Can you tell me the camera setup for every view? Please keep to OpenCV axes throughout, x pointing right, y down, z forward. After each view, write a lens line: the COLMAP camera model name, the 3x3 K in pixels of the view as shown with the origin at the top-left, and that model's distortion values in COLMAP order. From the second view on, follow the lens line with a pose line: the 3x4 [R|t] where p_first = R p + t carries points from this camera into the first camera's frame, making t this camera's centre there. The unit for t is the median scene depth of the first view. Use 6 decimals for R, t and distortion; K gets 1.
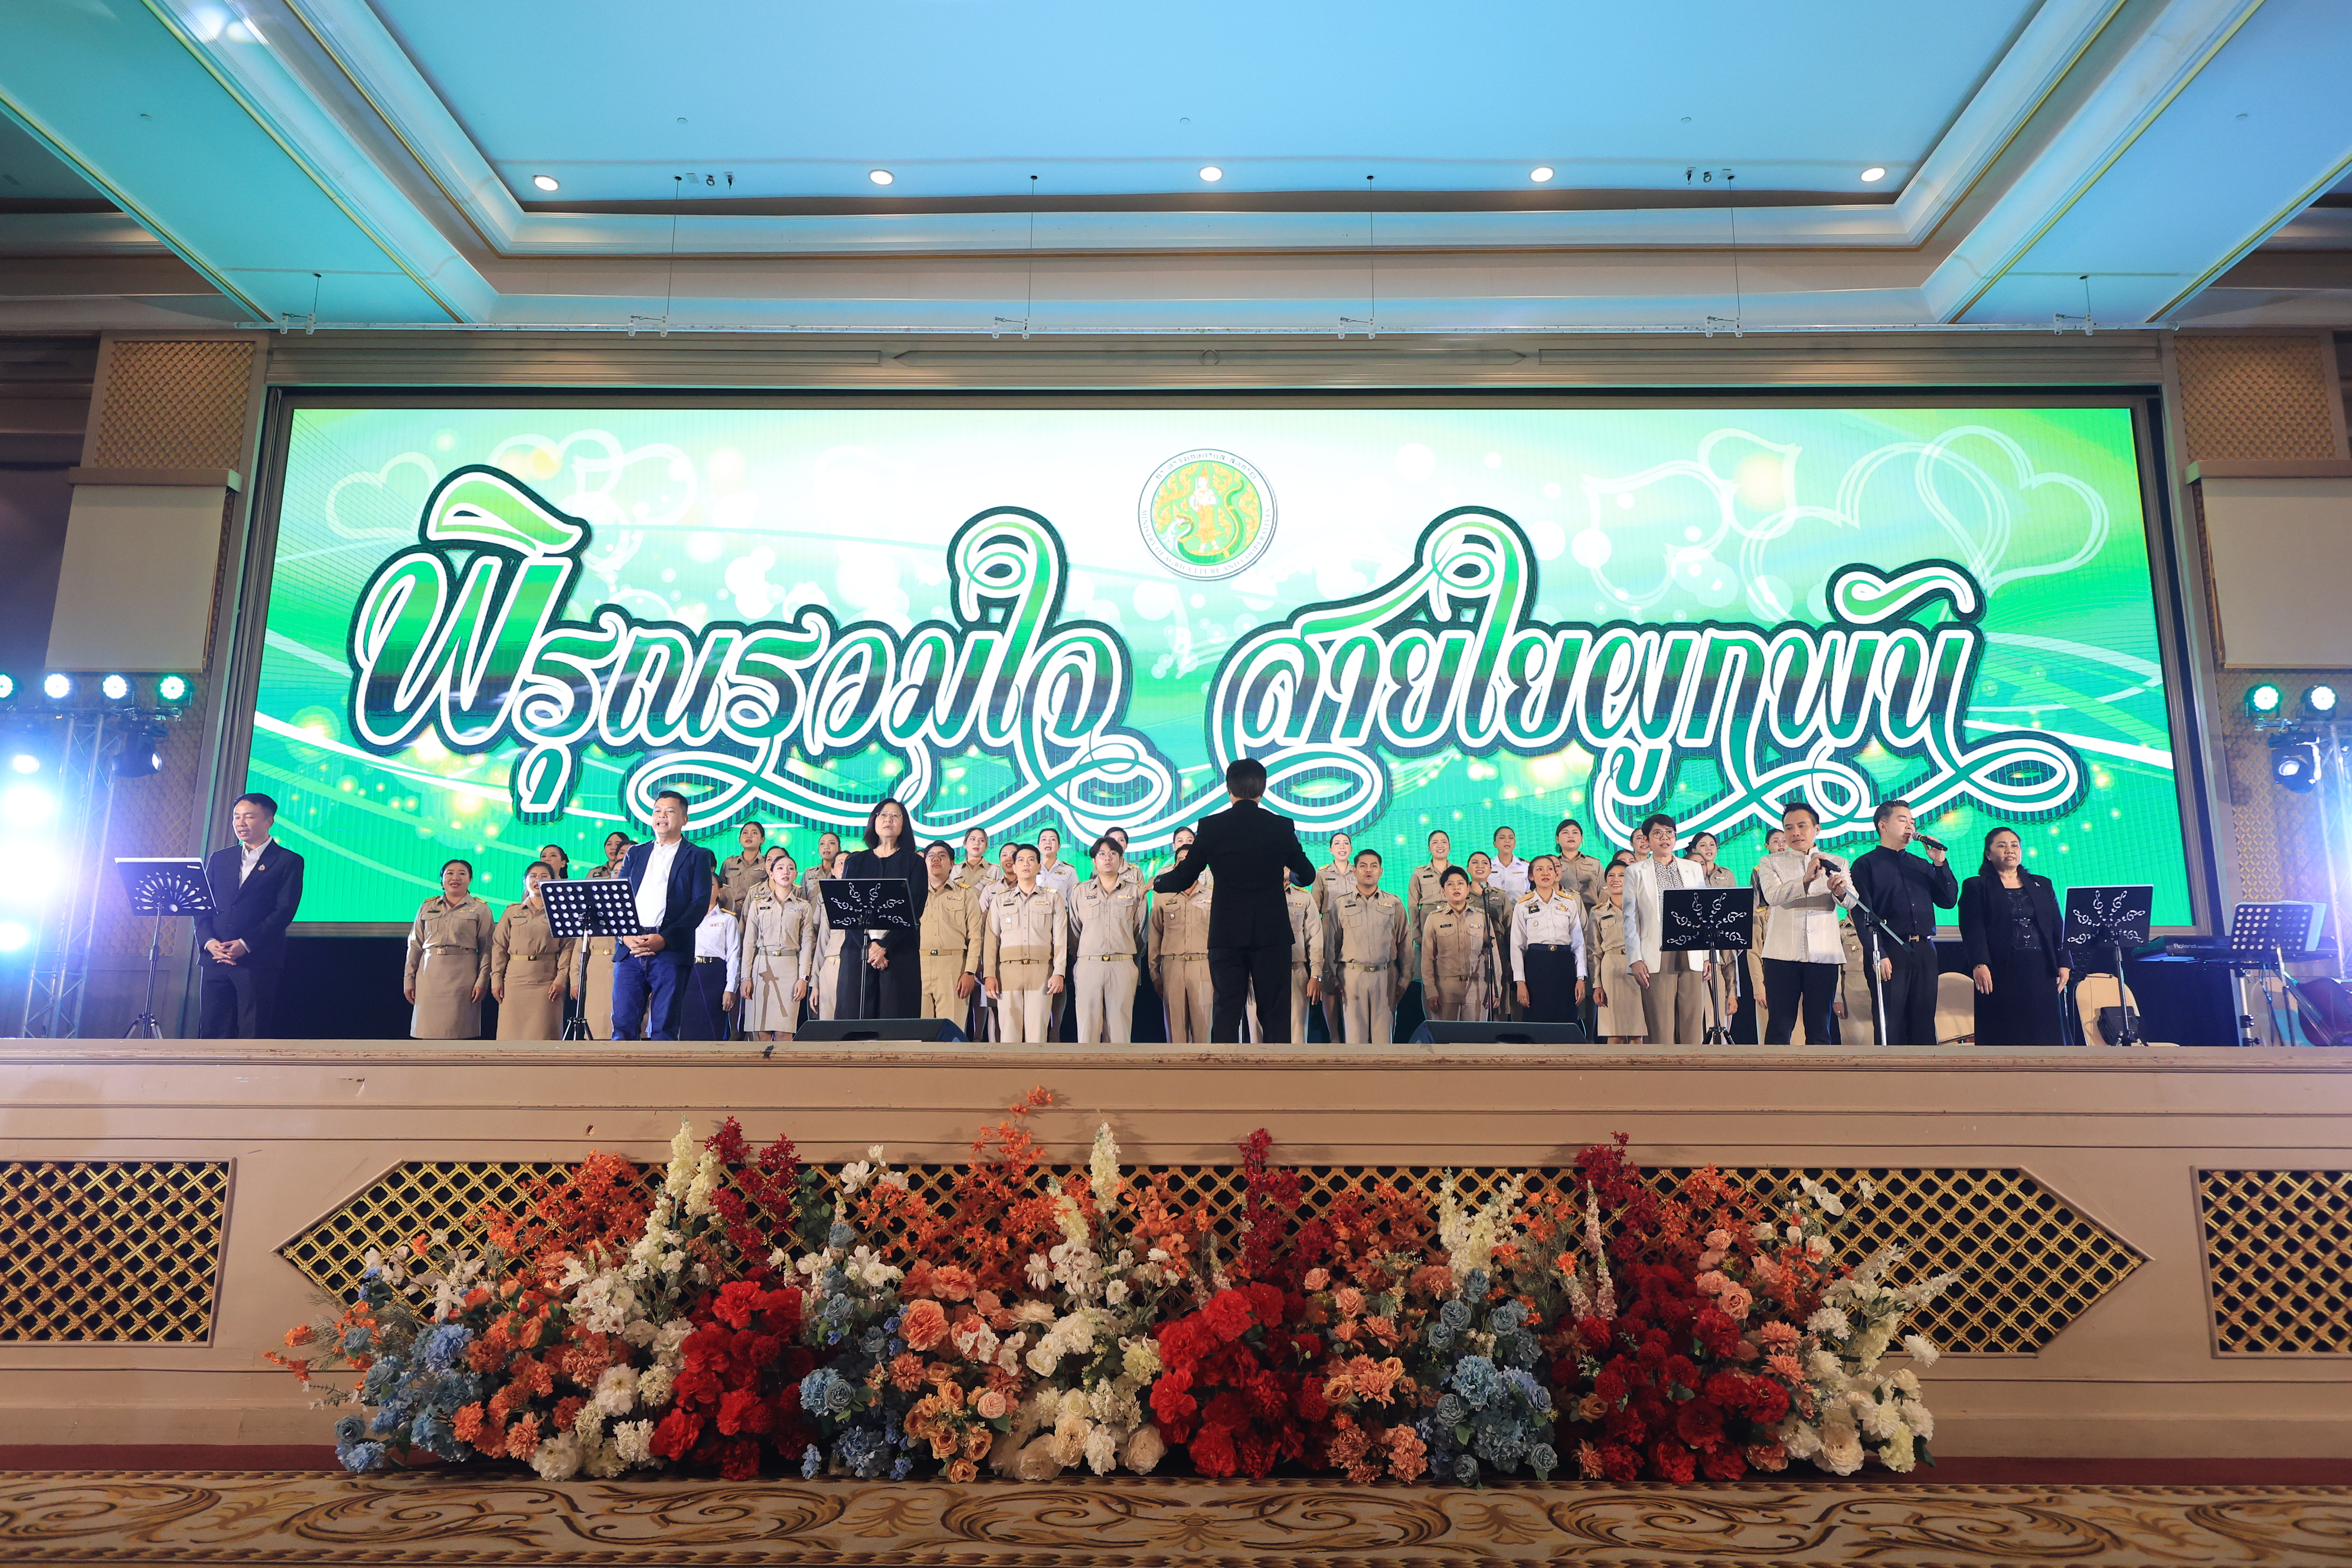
lens RADIAL K [[1628.5, 0, 1192.7], [0, 1628.5, 760.9], [0, 0, 1]] dist [0.005708, -0.001541]
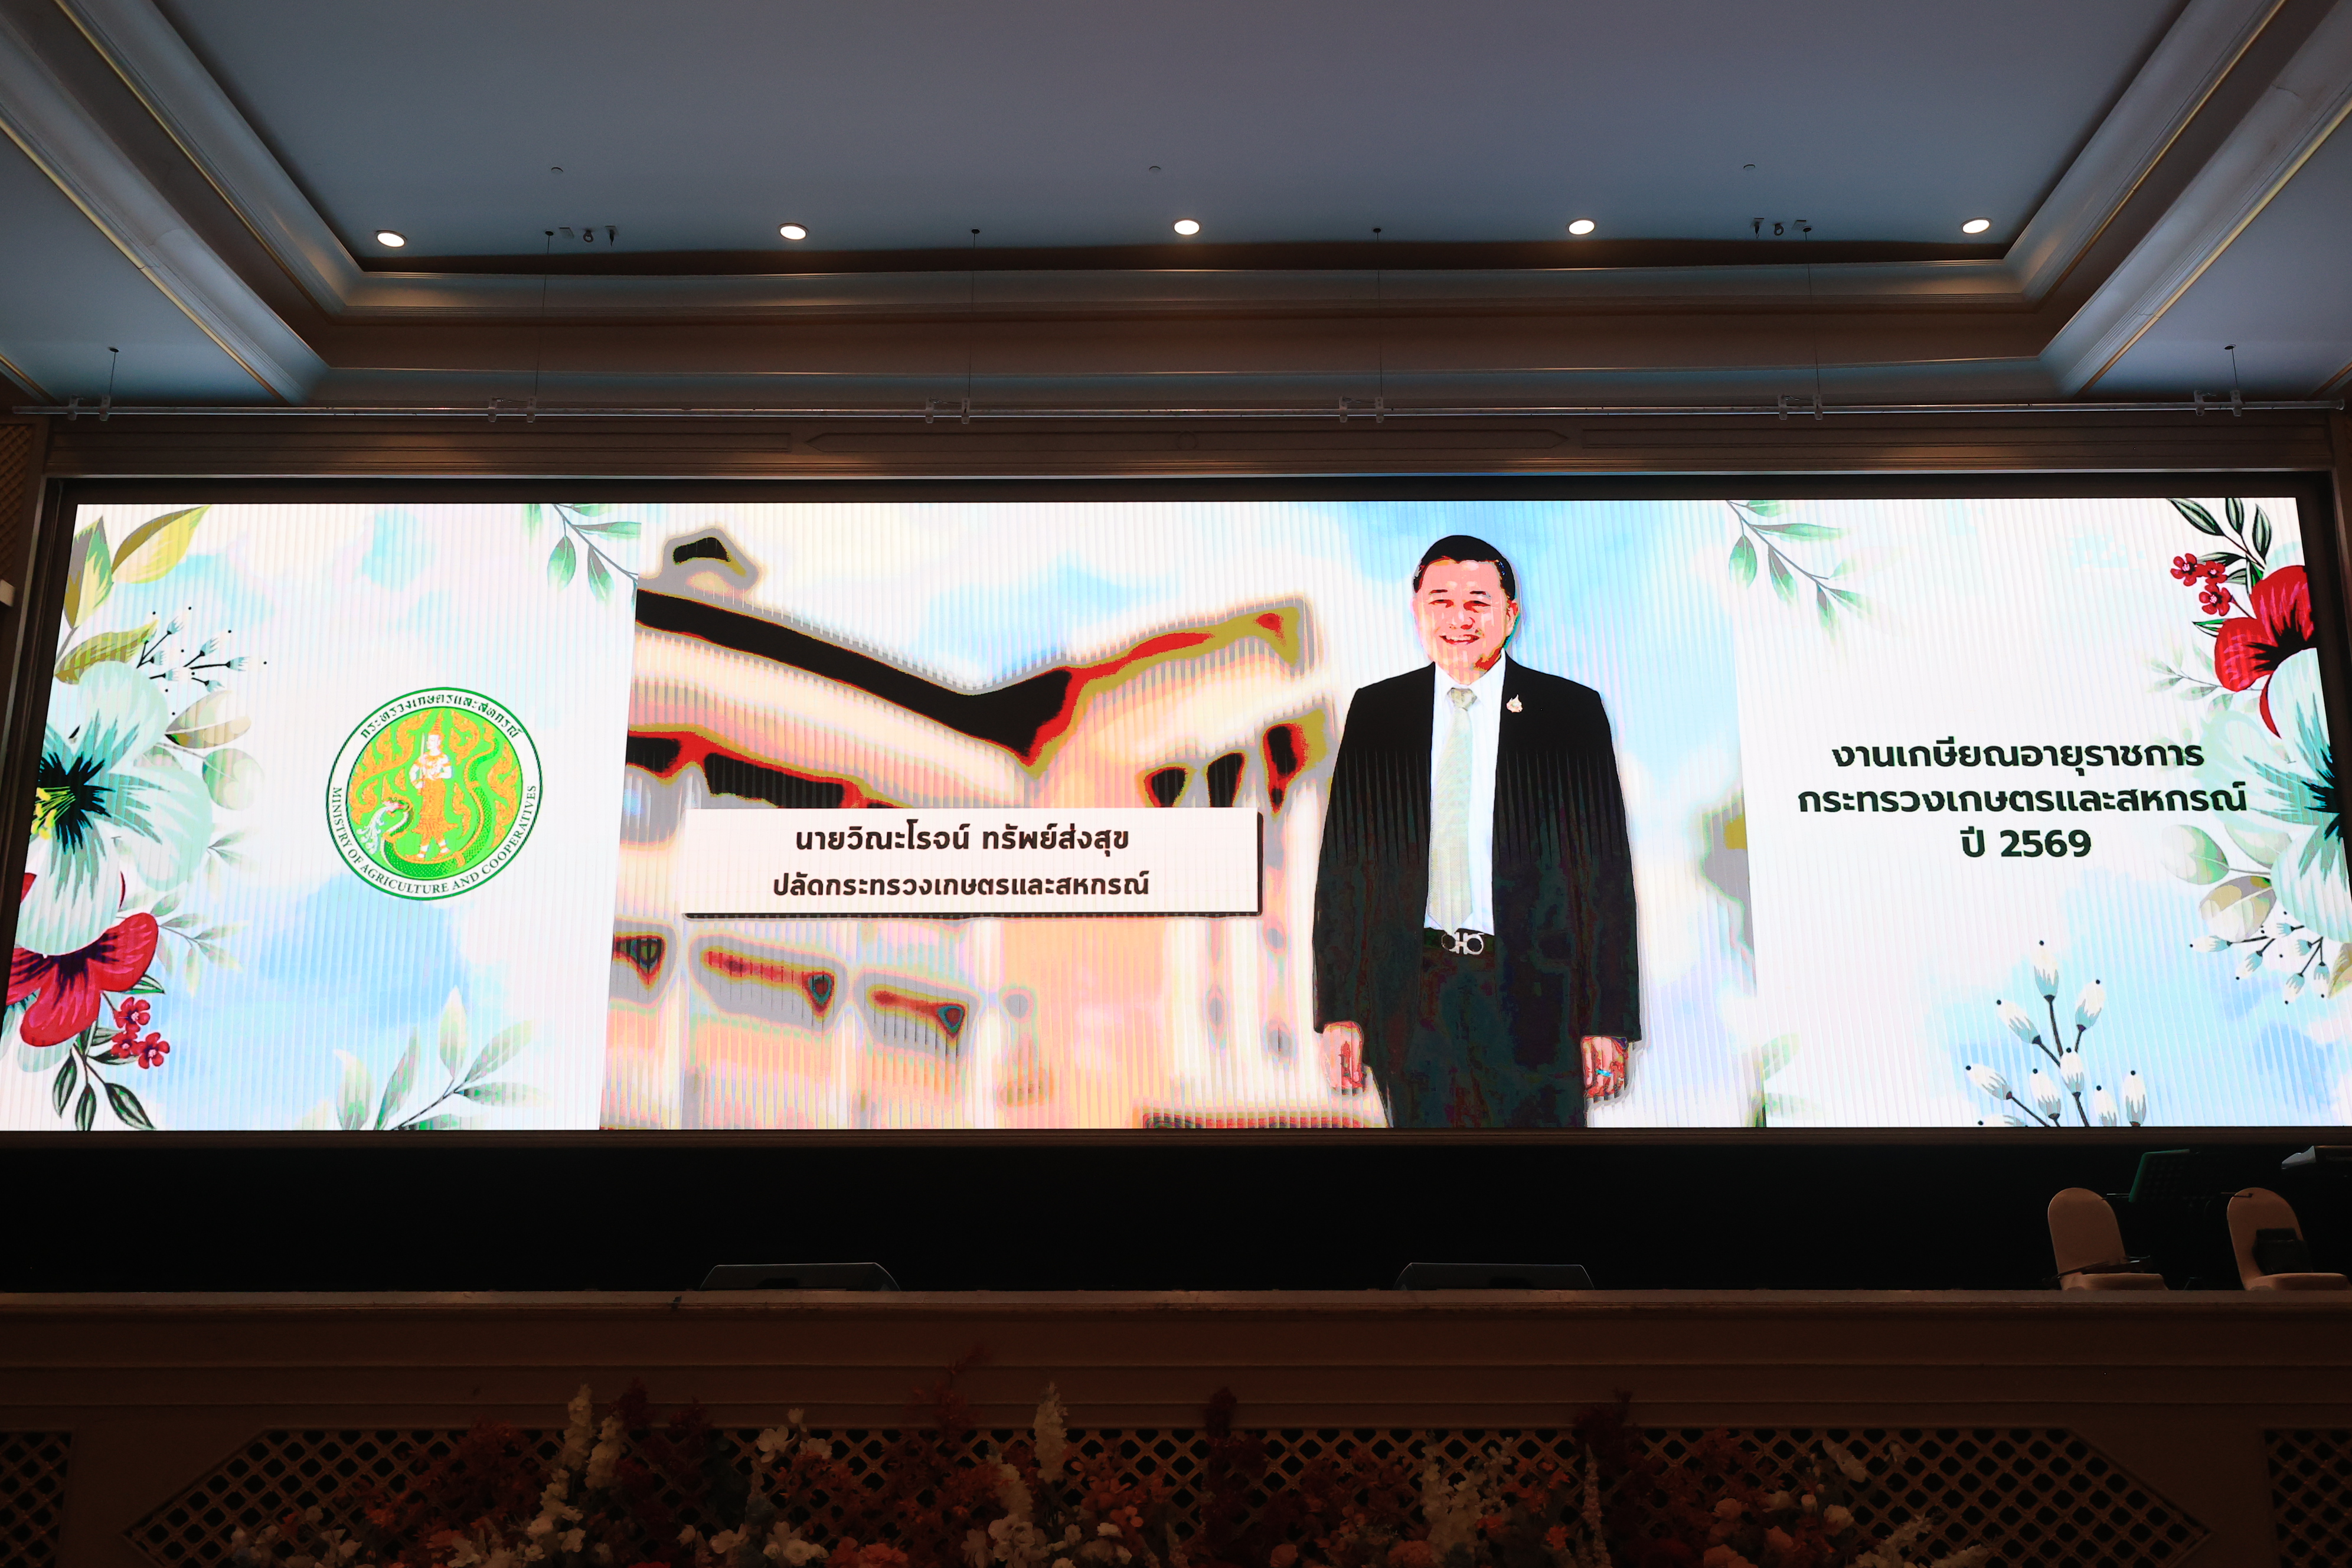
lens RADIAL K [[2124.2, 0, 1189.7], [0, 2124.2, 796.2], [0, 0, 1]] dist [0.016825, -0.012944]
pose [[0.999986, -0.004292, 0.002935, 0.021252], [0.004418, 0.998998, -0.044543, -0.049561], [-0.002741, 0.044555, 0.999003, -0.192823]]
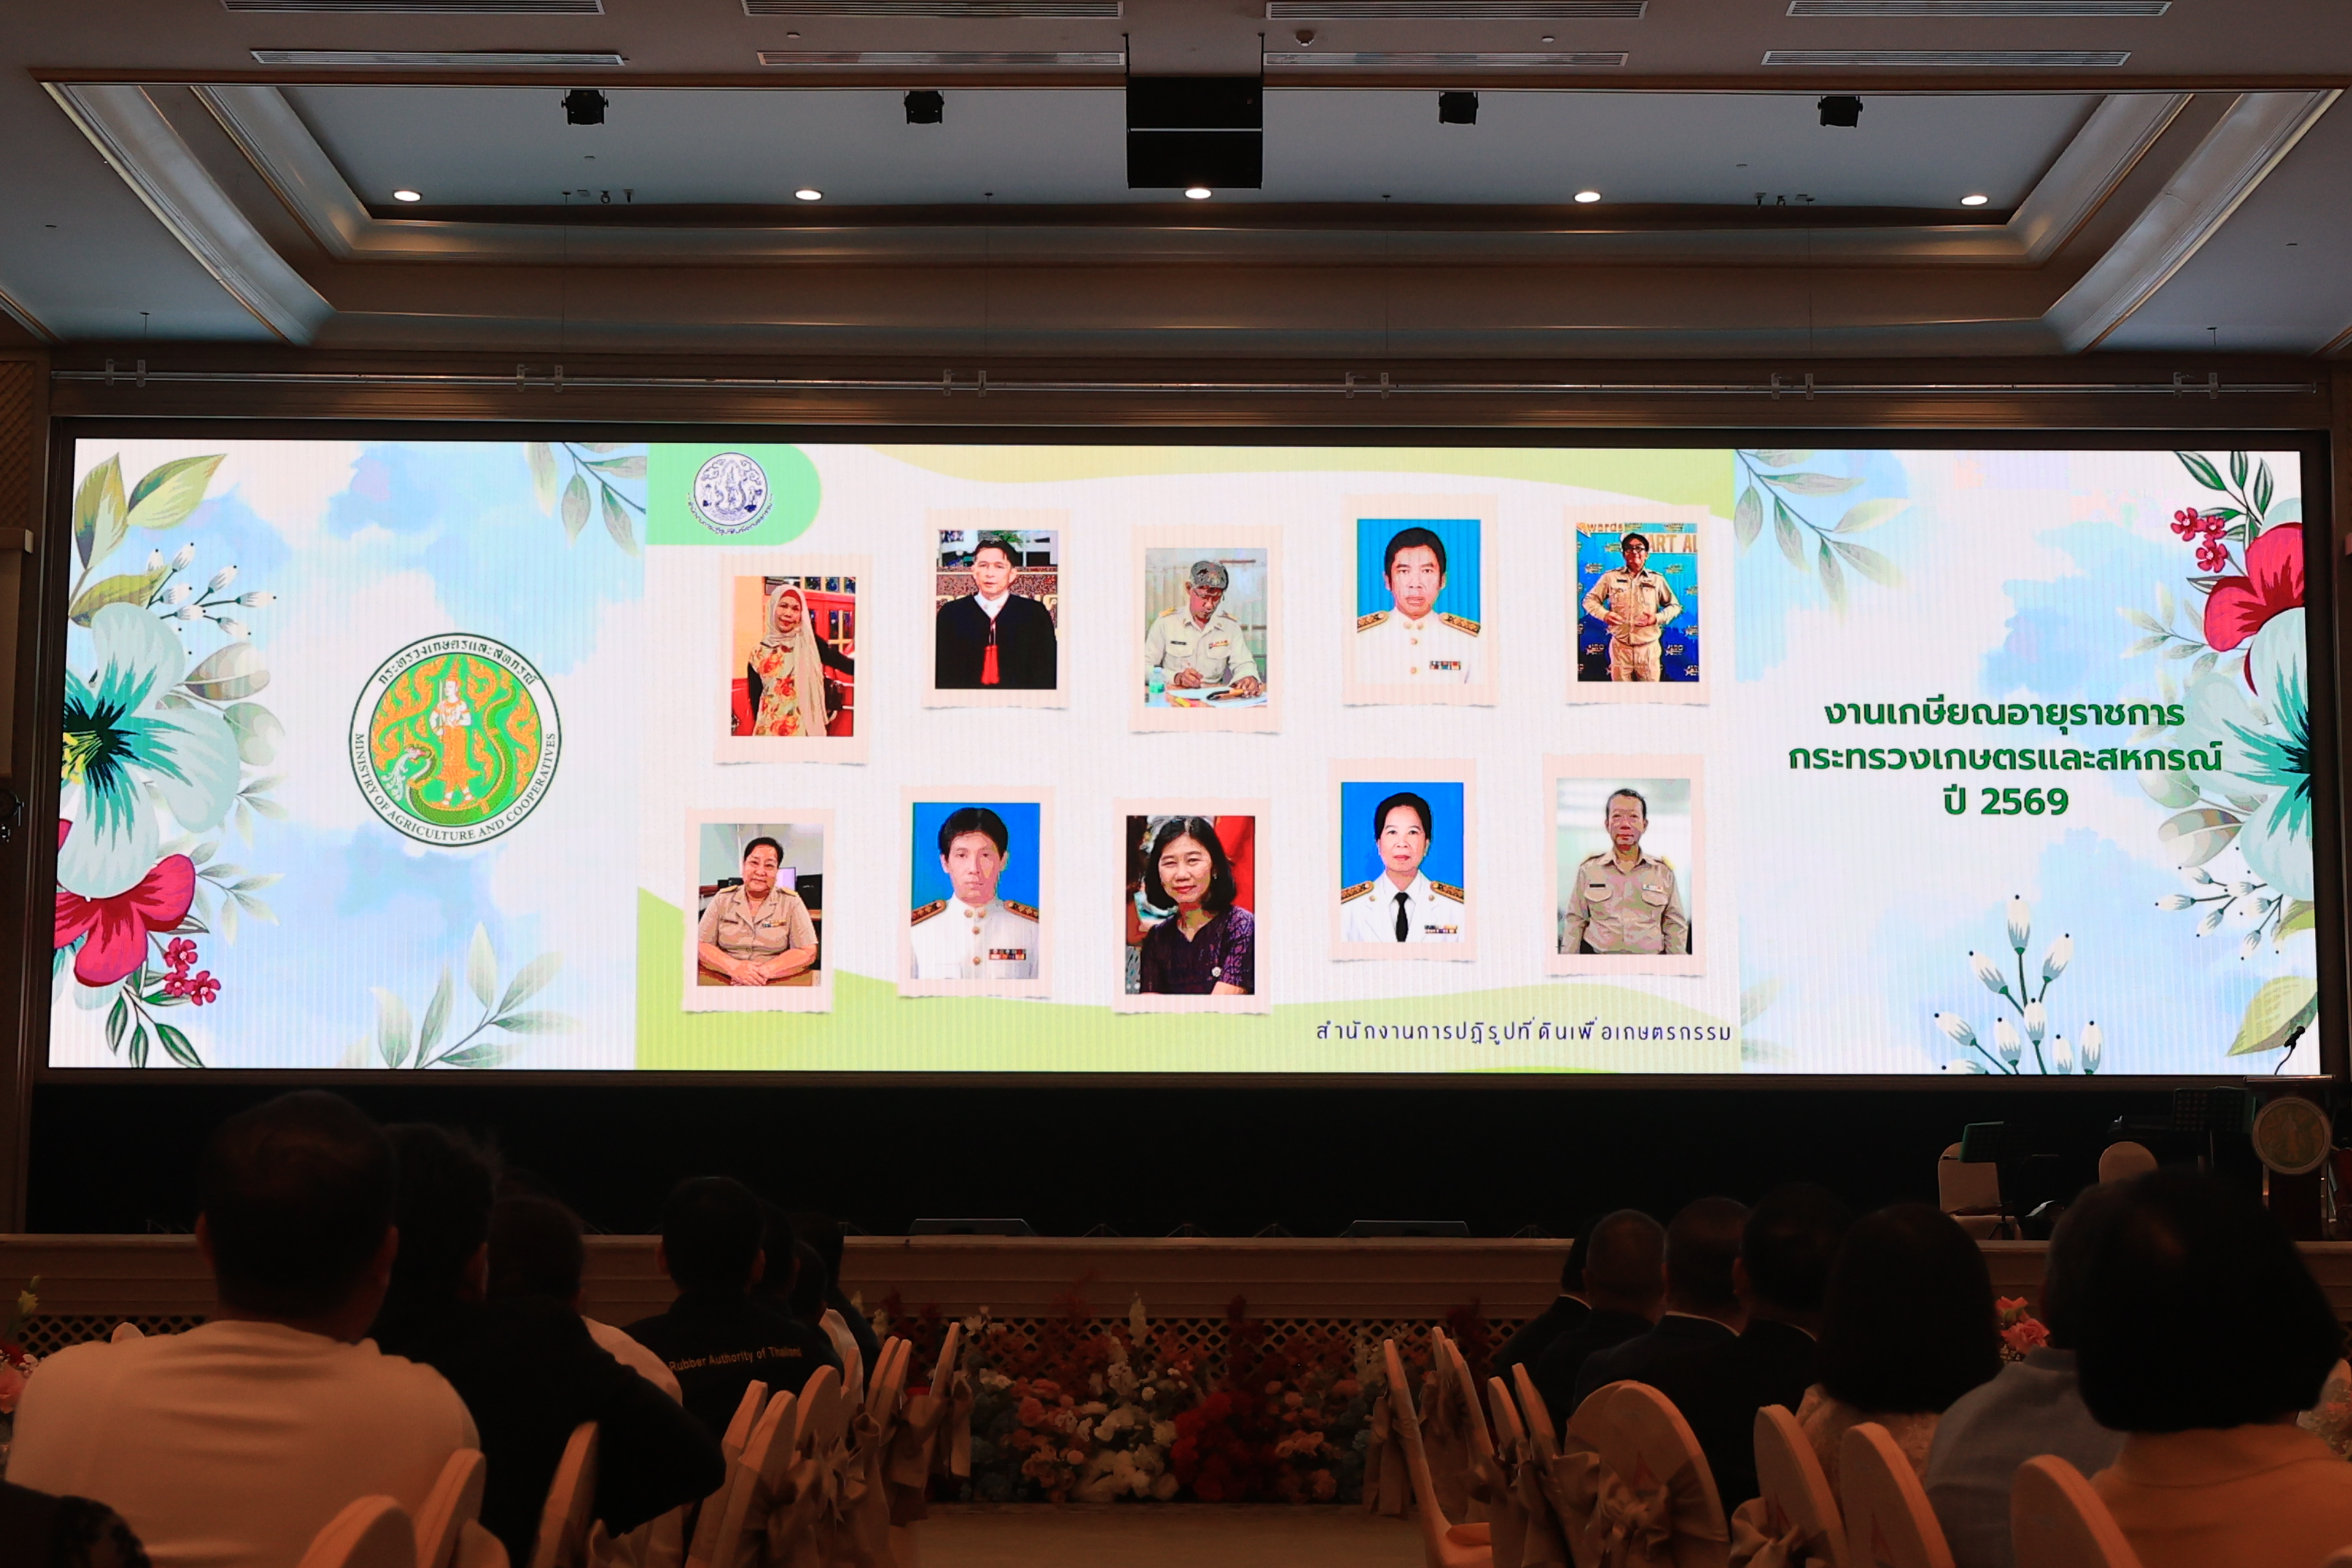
lens RADIAL K [[3816.8, 0, 1176.0], [0, 3816.8, 784.0], [0, 0, 1]] dist [0.014316, 0.057932]
pose [[0.999921, 0.001055, 0.012551, -0.062887], [-0.002049, 0.996839, 0.079425, -0.537965], [-0.012427, -0.079444, 0.996762, -2.540090]]
